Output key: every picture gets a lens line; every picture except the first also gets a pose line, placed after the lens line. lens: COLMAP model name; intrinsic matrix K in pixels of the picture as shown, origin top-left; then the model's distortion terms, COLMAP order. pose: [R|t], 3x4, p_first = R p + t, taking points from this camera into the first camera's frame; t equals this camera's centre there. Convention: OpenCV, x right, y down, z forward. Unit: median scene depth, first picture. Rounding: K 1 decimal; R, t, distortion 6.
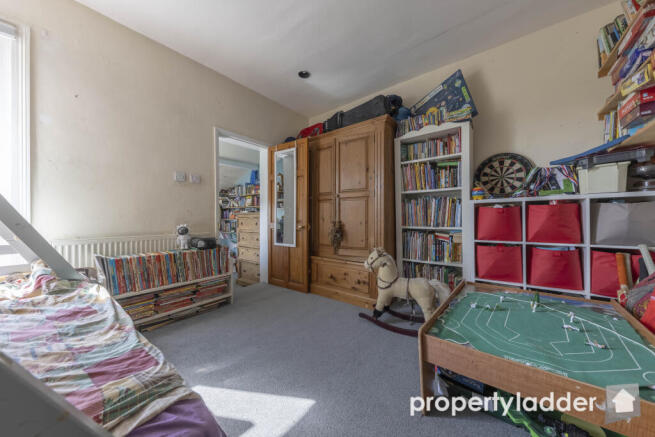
lens RADIAL K [[226.1, 0, 327.1], [0, 226.1, 220.2], [0, 0, 1]] dist [0.001591, -0.002042]
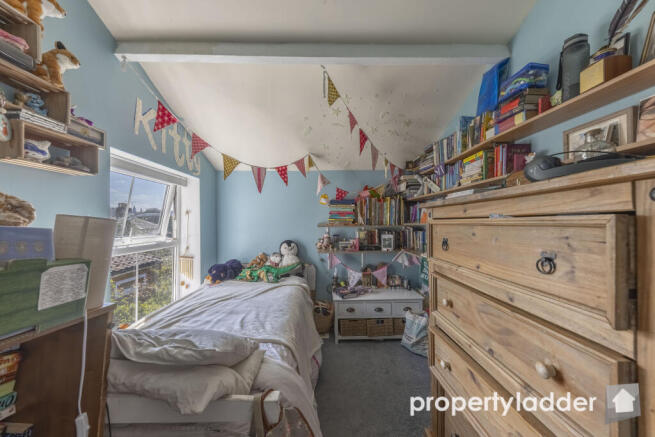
lens RADIAL K [[226.1, 0, 324.0], [0, 226.1, 221.4], [0, 0, 1]] dist [0.001591, -0.002042]
pose [[0.625967, 0.005147, -0.779833, -0.216099], [-0.006295, 0.999979, 0.001548, -0.008668], [0.779824, 0.003940, 0.625986, 0.601722]]
